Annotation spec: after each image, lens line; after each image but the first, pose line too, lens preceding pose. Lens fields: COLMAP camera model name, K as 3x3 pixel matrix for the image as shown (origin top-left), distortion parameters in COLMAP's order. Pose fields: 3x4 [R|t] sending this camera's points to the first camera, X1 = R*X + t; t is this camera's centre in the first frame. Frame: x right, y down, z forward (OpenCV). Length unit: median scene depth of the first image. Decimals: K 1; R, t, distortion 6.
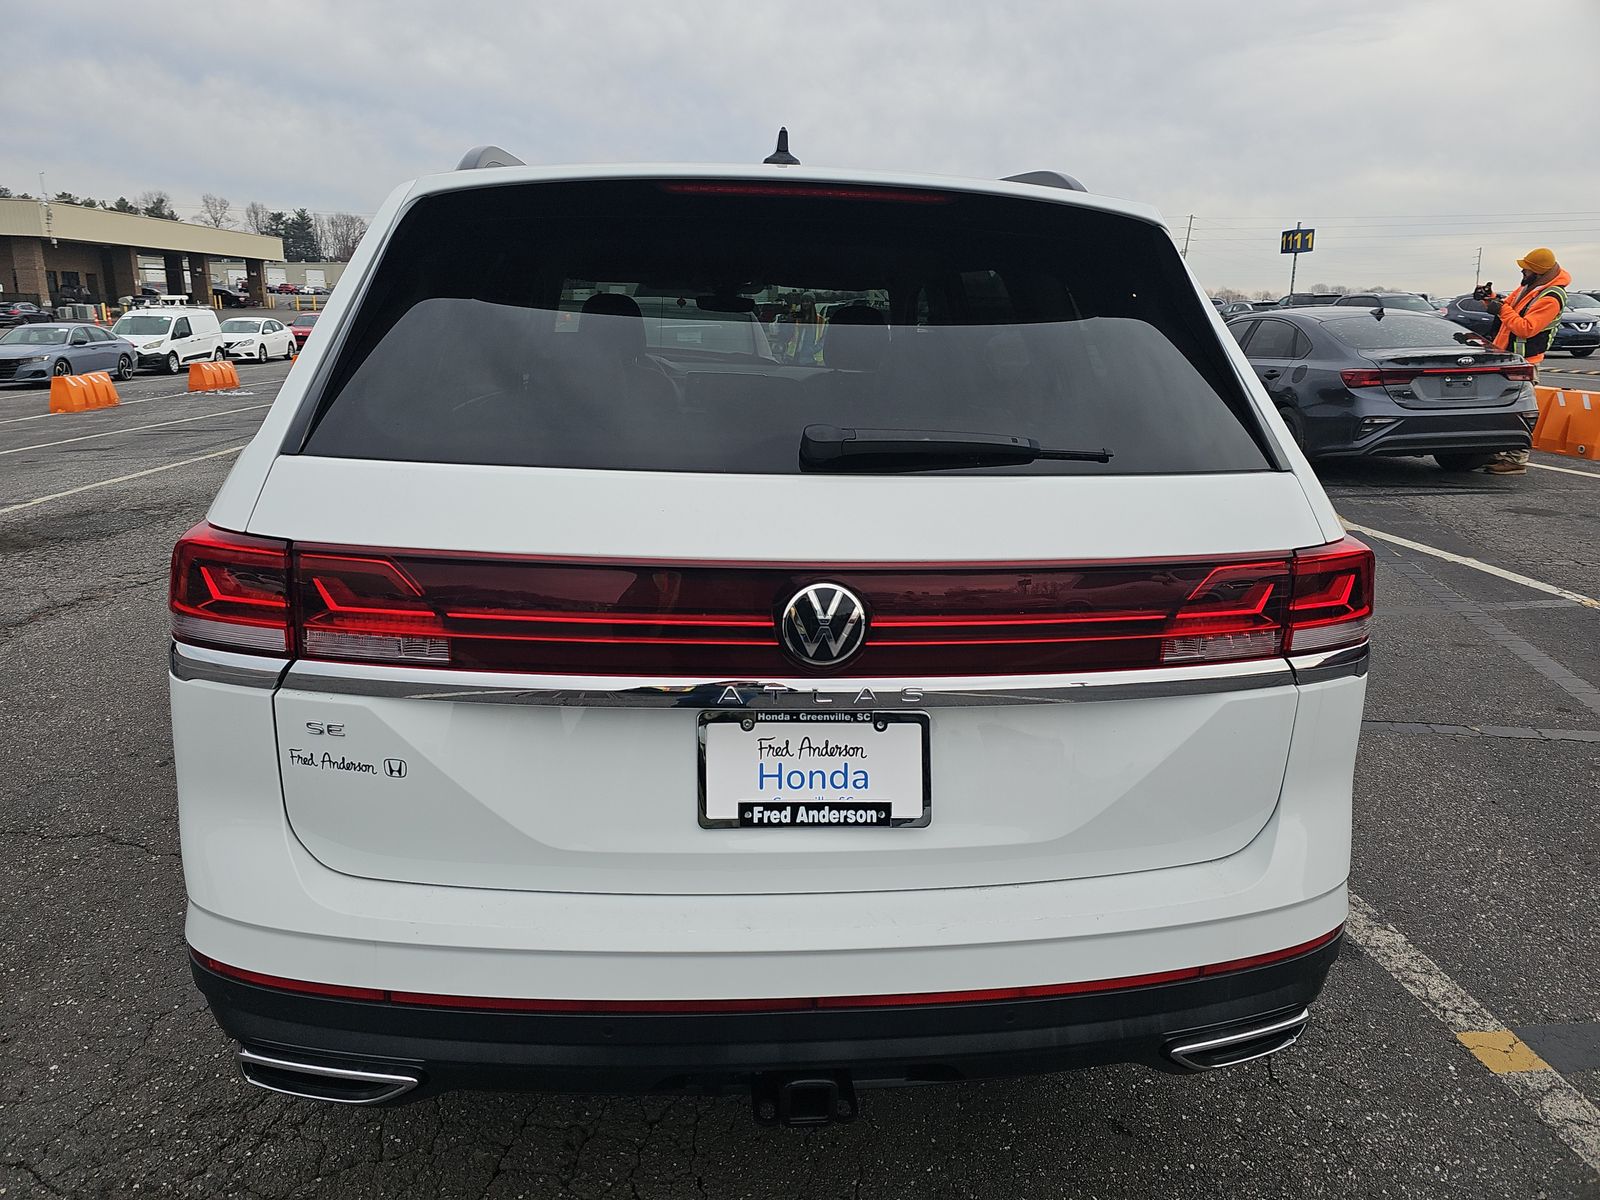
lens RADIAL K [[1057.1, 0, 800.0], [0, 1057.1, 600.0], [0, 0, 1]] dist [0.046511, 0.000409]
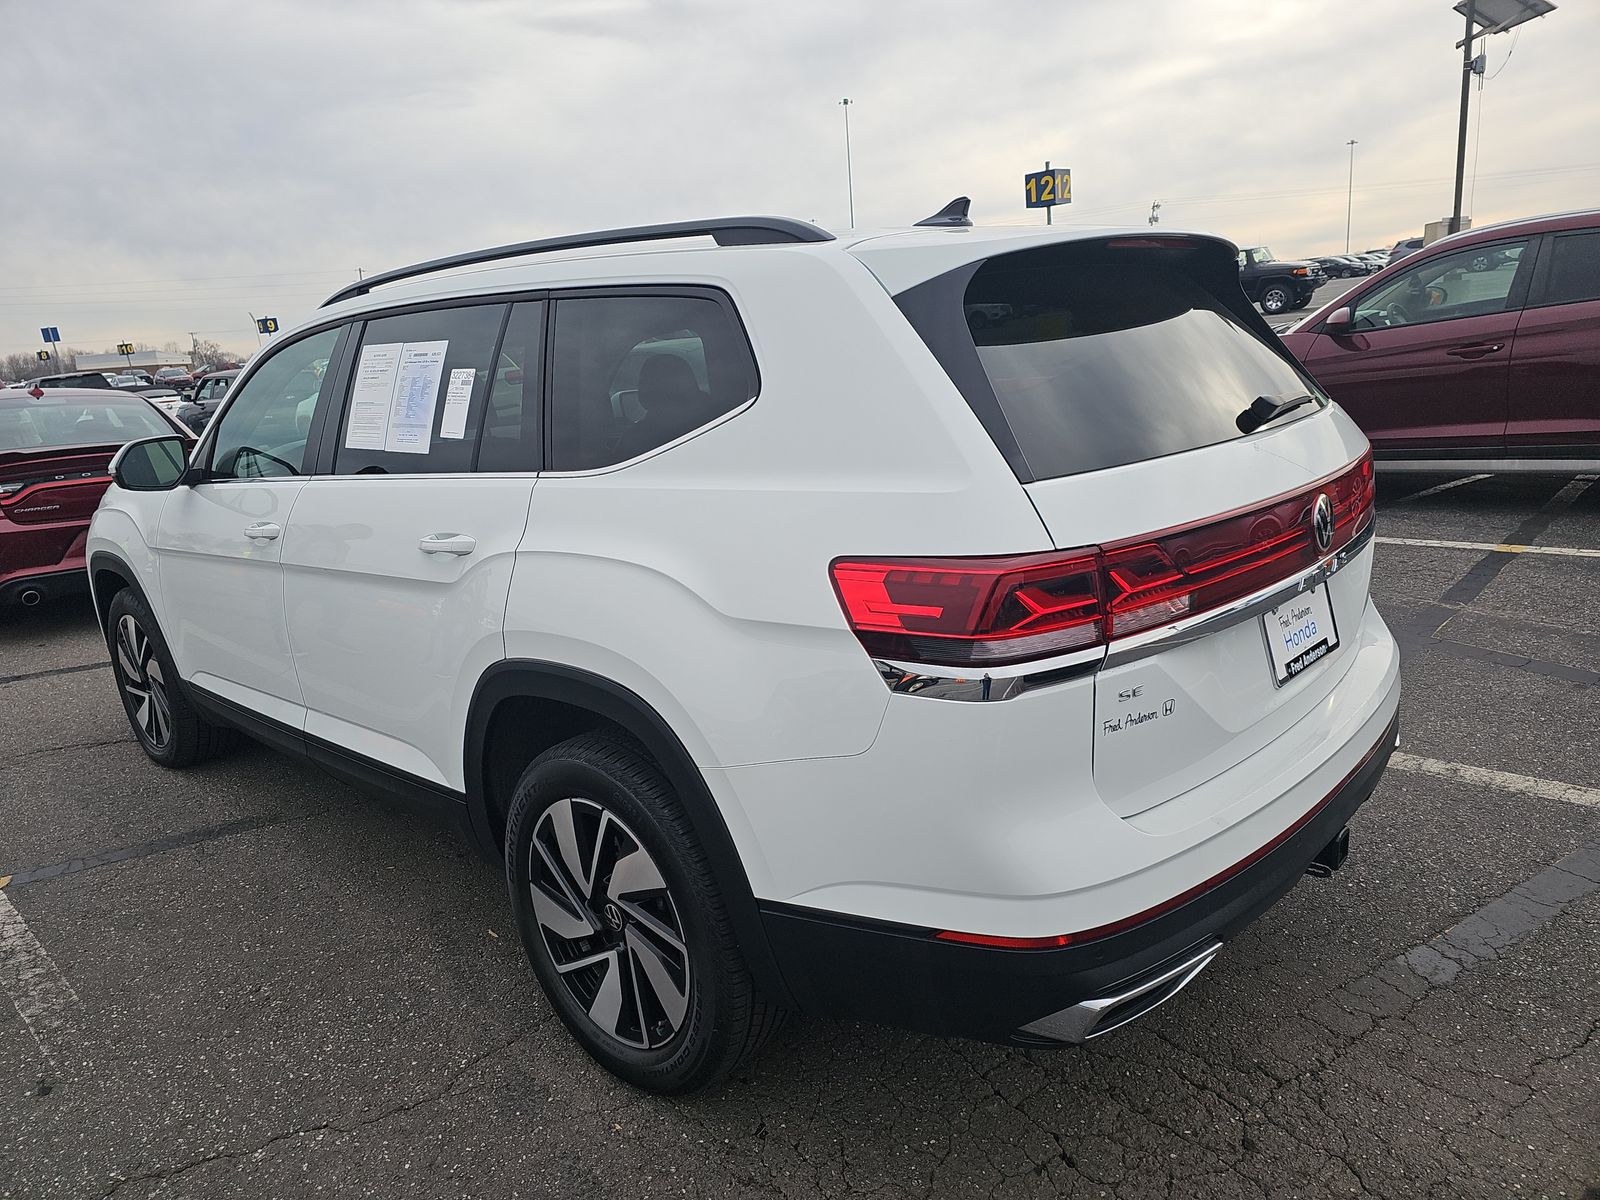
lens RADIAL K [[1057.1, 0, 800.0], [0, 1057.1, 600.0], [0, 0, 1]] dist [0.046511, 0.000409]
pose [[0.741862, -0.241667, 0.625490, -1.417271], [0.269215, 0.961662, 0.052249, -0.141603], [-0.614136, 0.129629, 0.778481, 0.272493]]
